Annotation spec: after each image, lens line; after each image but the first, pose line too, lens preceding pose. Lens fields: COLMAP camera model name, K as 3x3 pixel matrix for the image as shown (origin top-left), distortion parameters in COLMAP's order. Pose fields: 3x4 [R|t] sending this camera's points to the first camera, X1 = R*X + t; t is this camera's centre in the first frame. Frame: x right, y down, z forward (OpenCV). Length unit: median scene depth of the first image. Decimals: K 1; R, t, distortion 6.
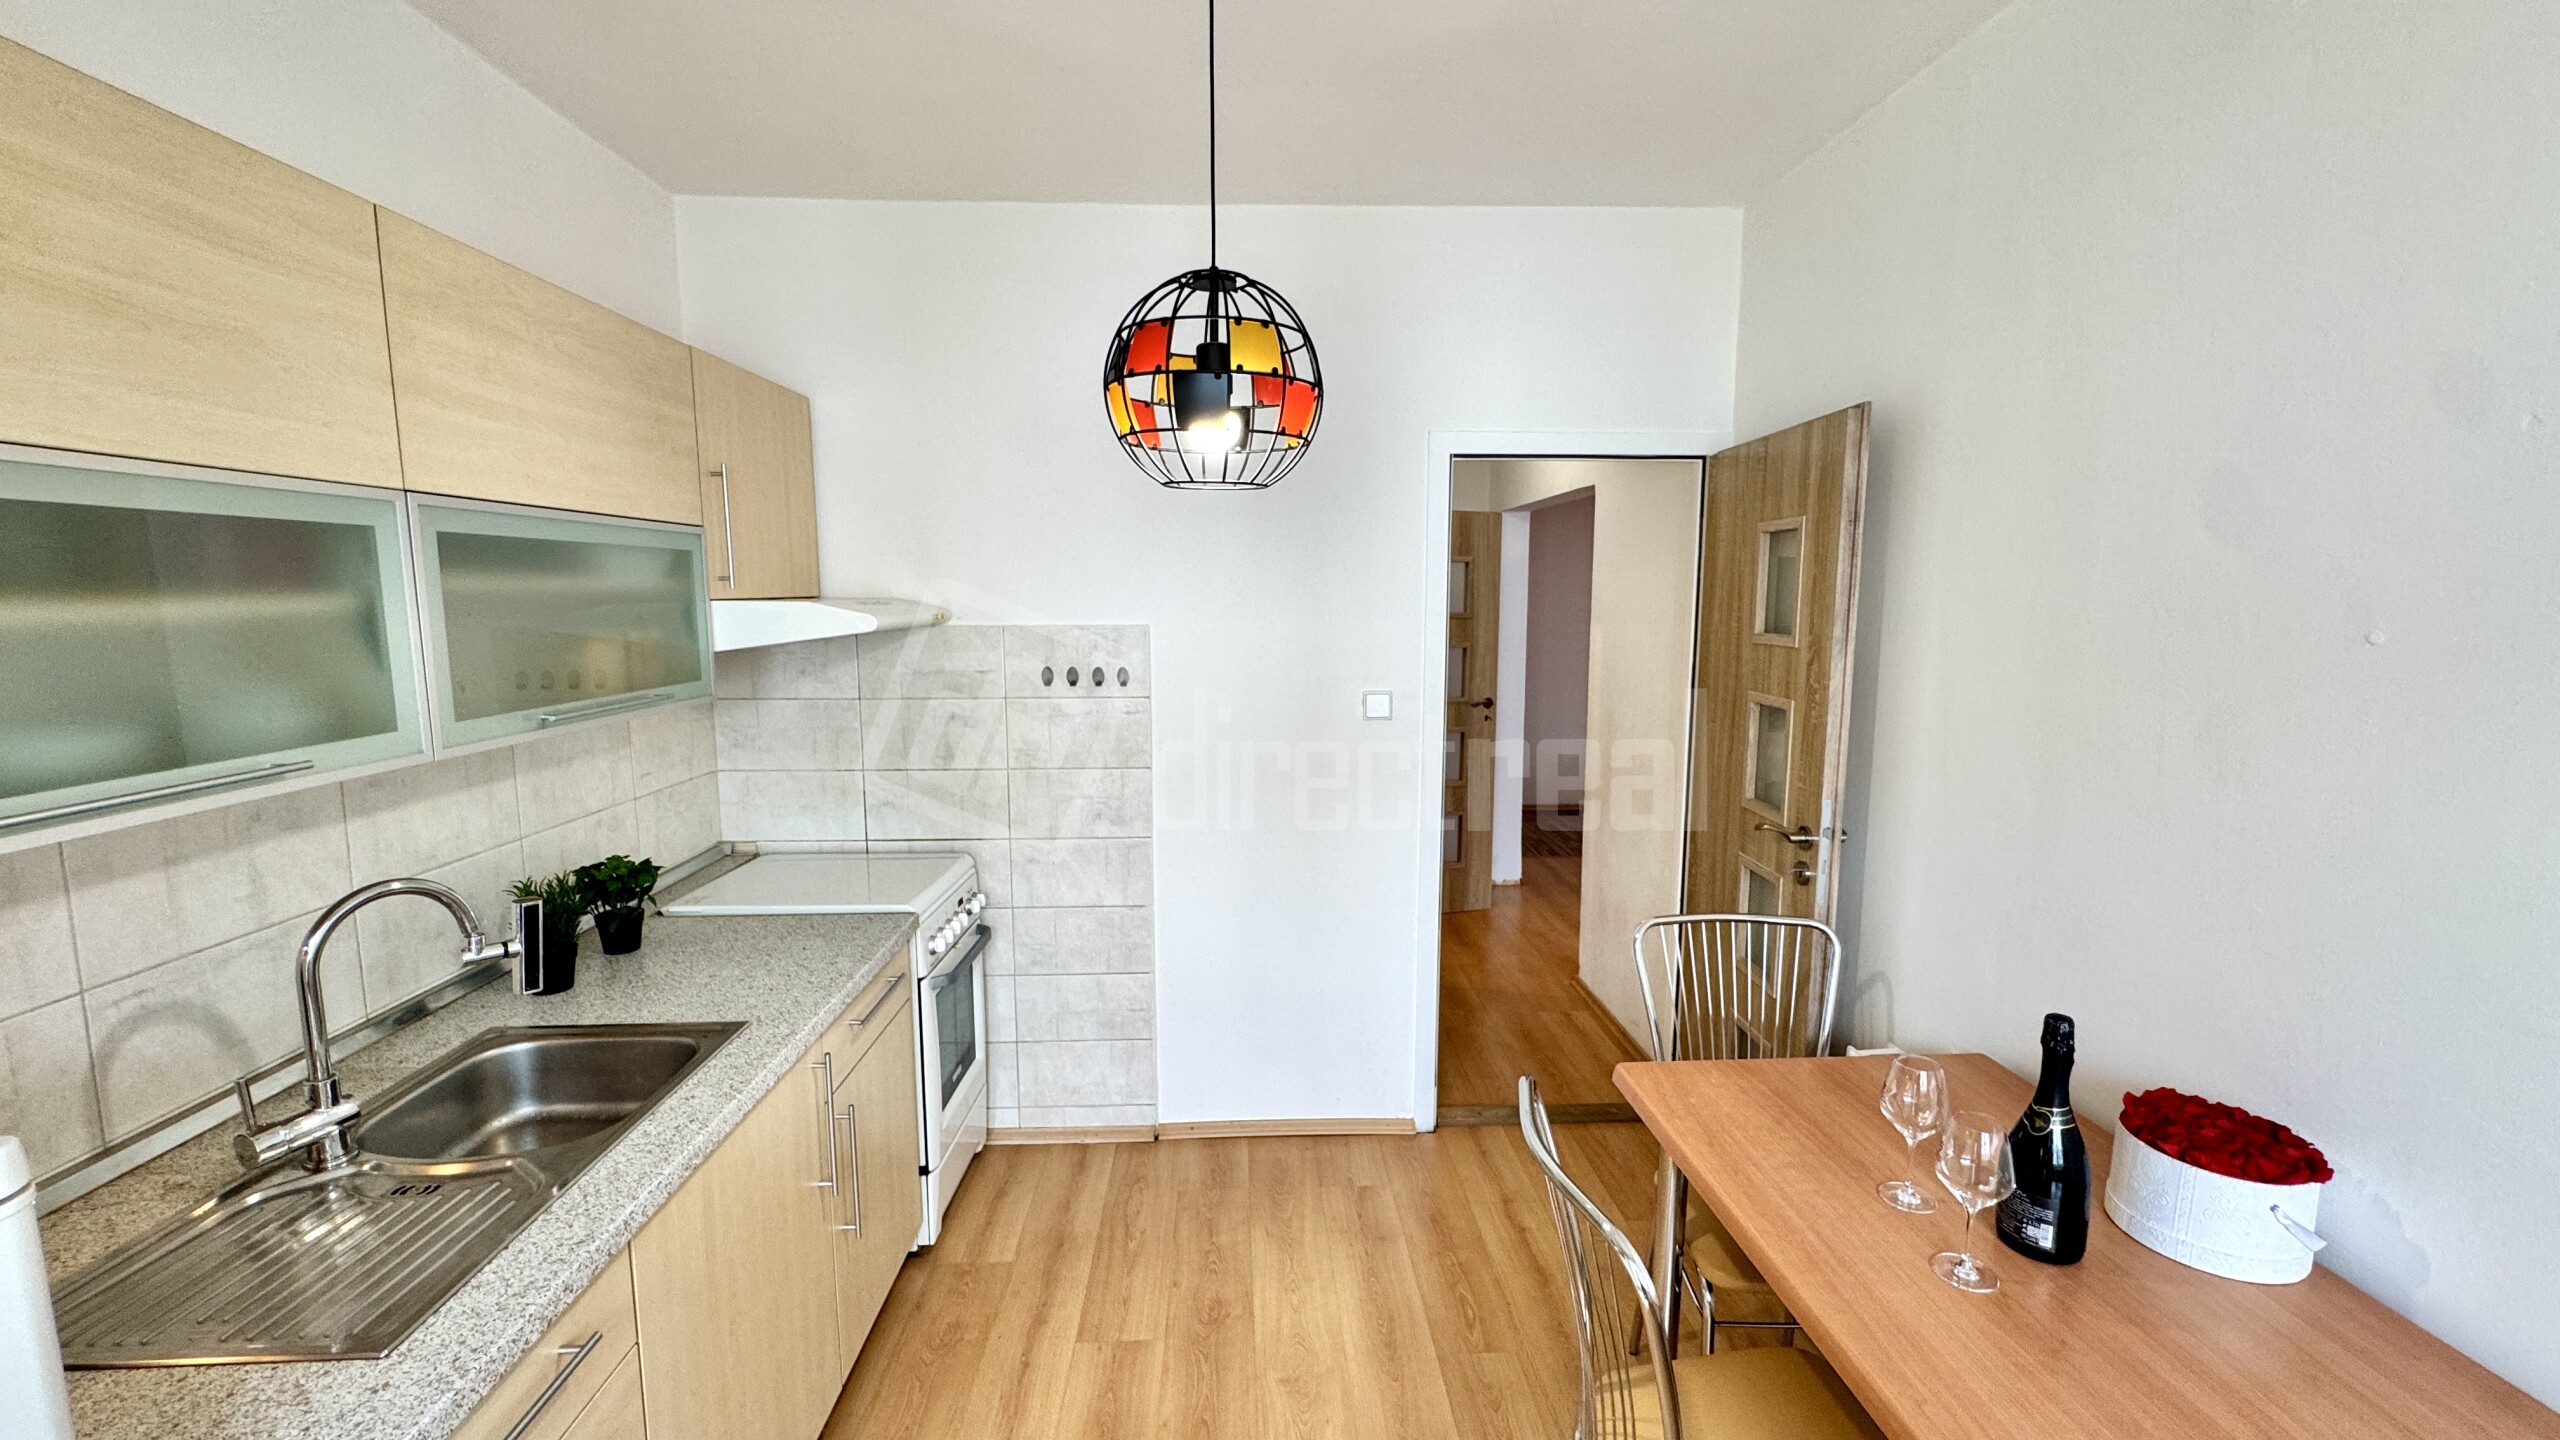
lens RADIAL K [[1027.3, 0, 1277.3], [0, 1027.3, 719.7], [0, 0, 1]] dist [-0.002622, 0.000482]
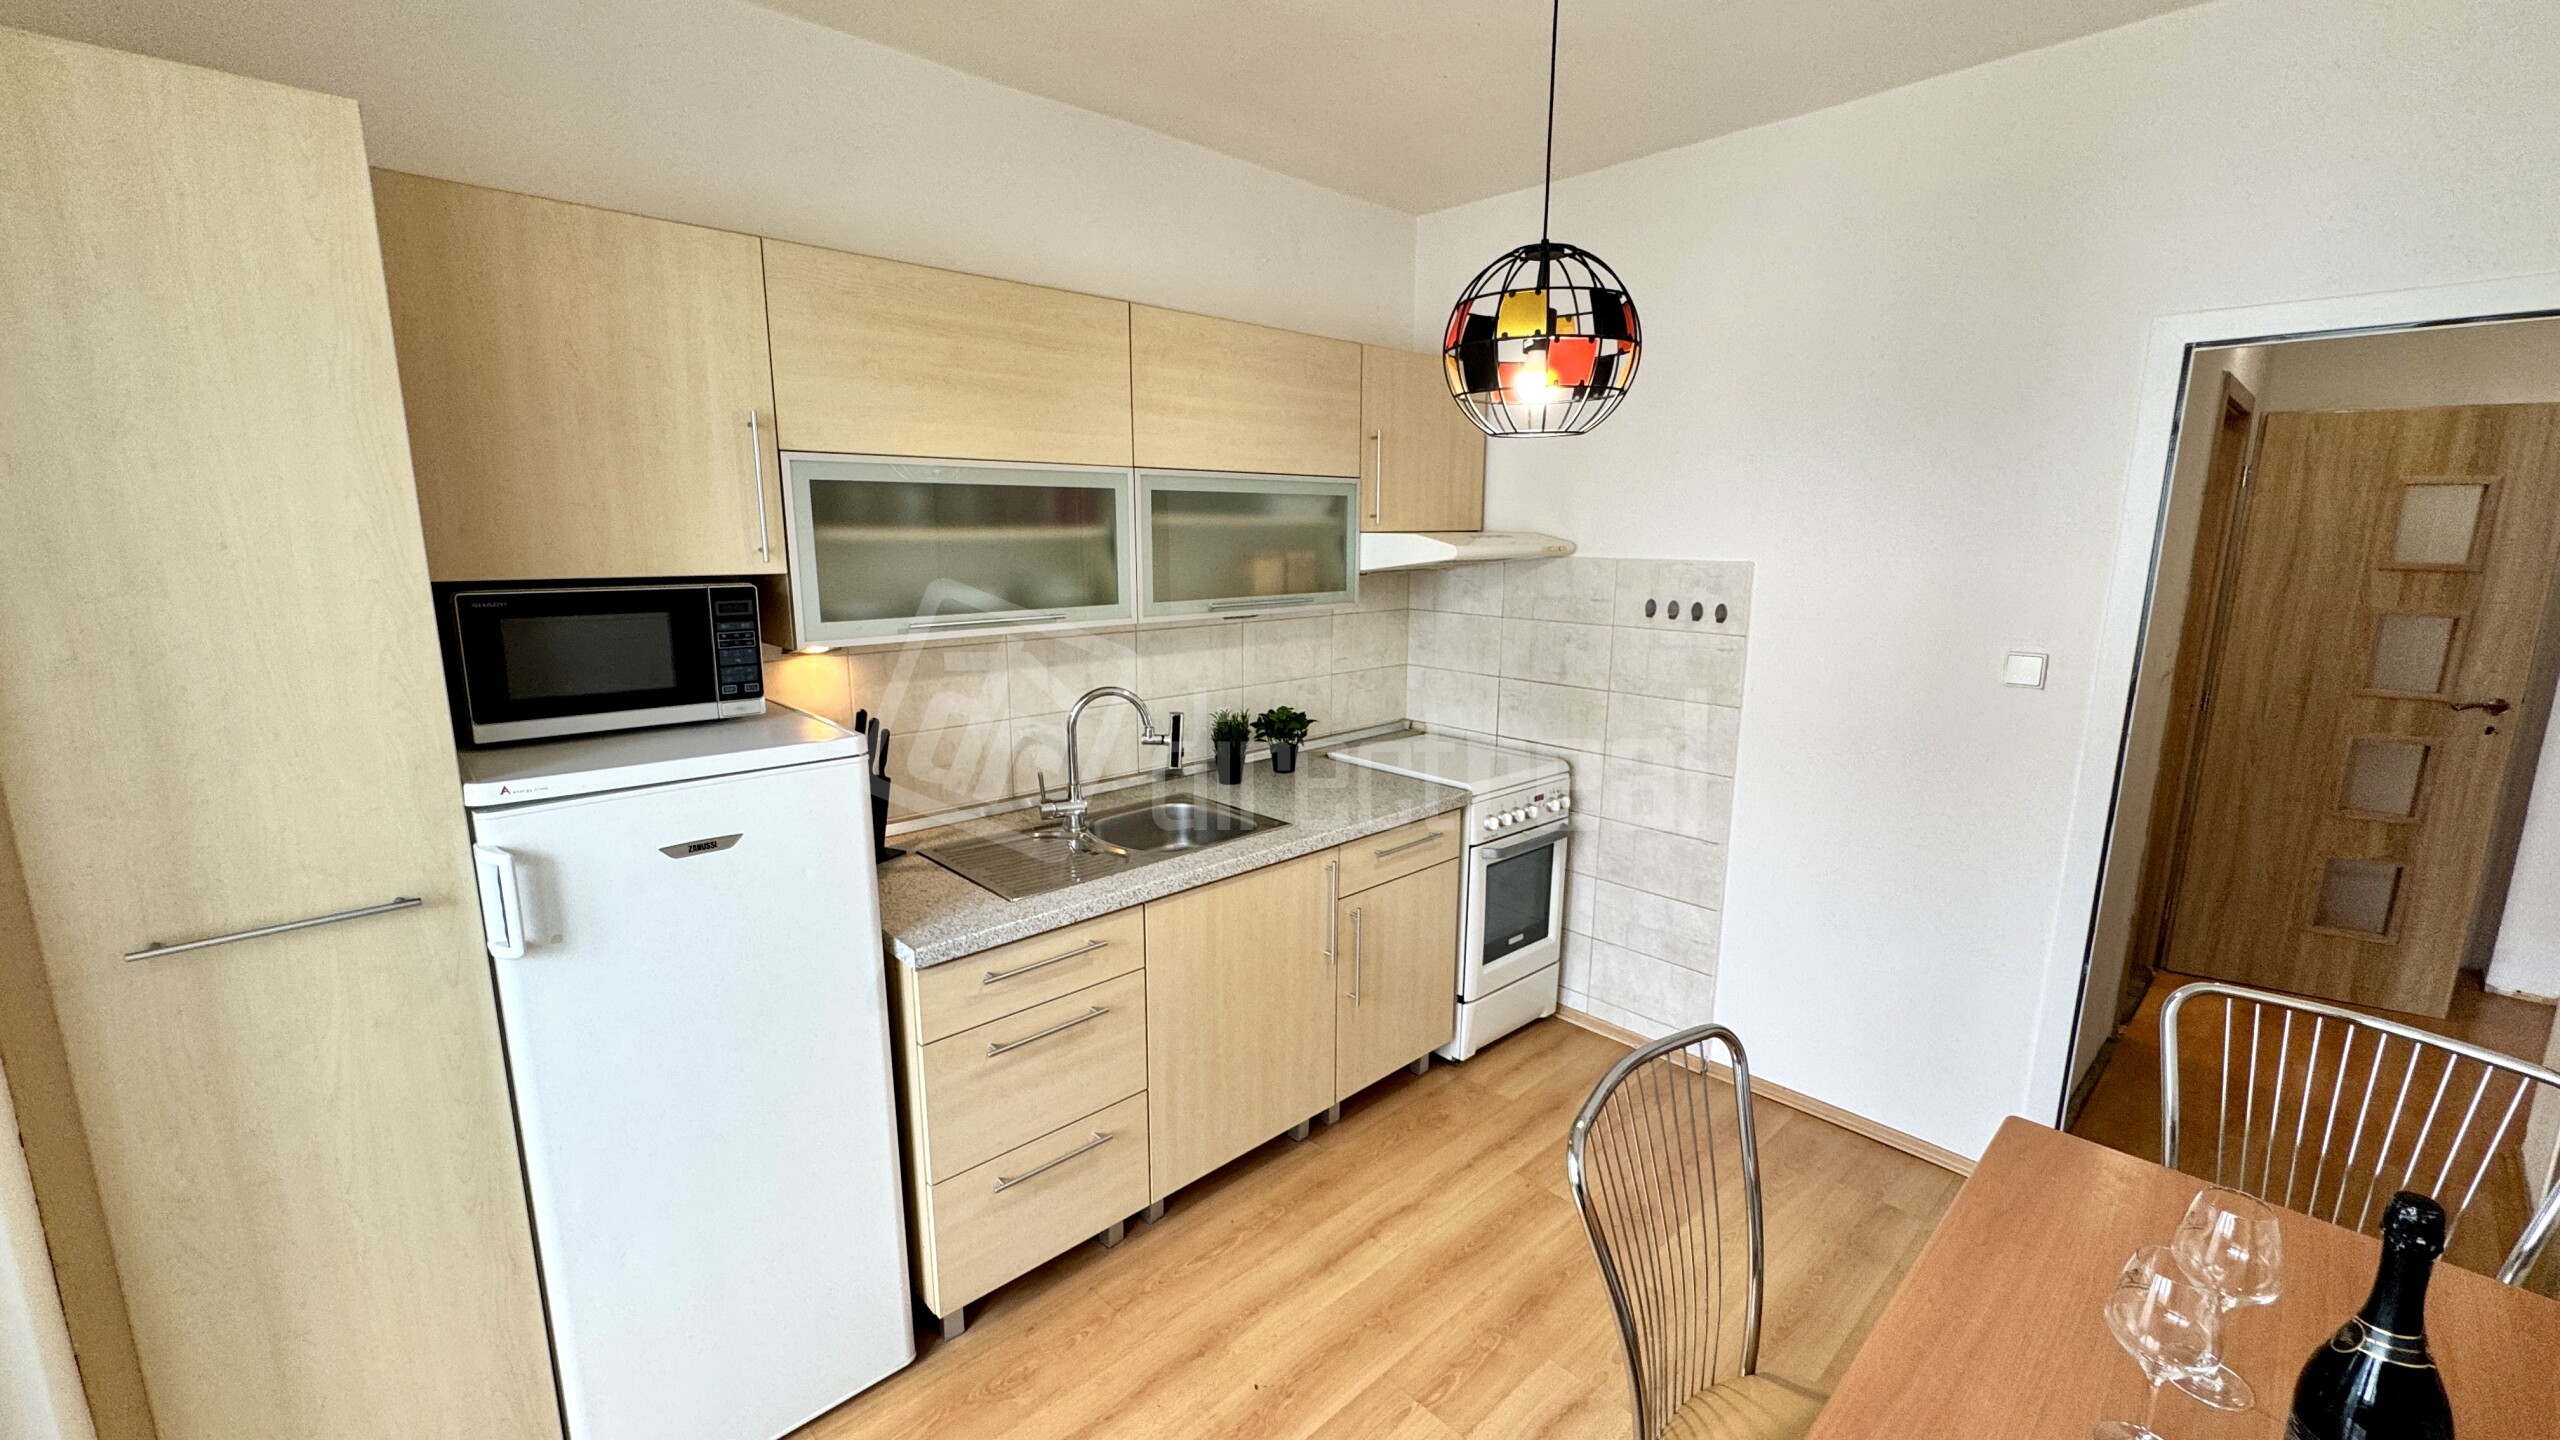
lens RADIAL K [[1027.3, 0, 1277.3], [0, 1027.3, 719.7], [0, 0, 1]] dist [-0.002622, 0.000482]
pose [[0.651525, 0.144464, -0.744745, 0.421727], [-0.097924, 0.989503, 0.106275, -0.004247], [0.752280, 0.003687, 0.658833, 0.018984]]
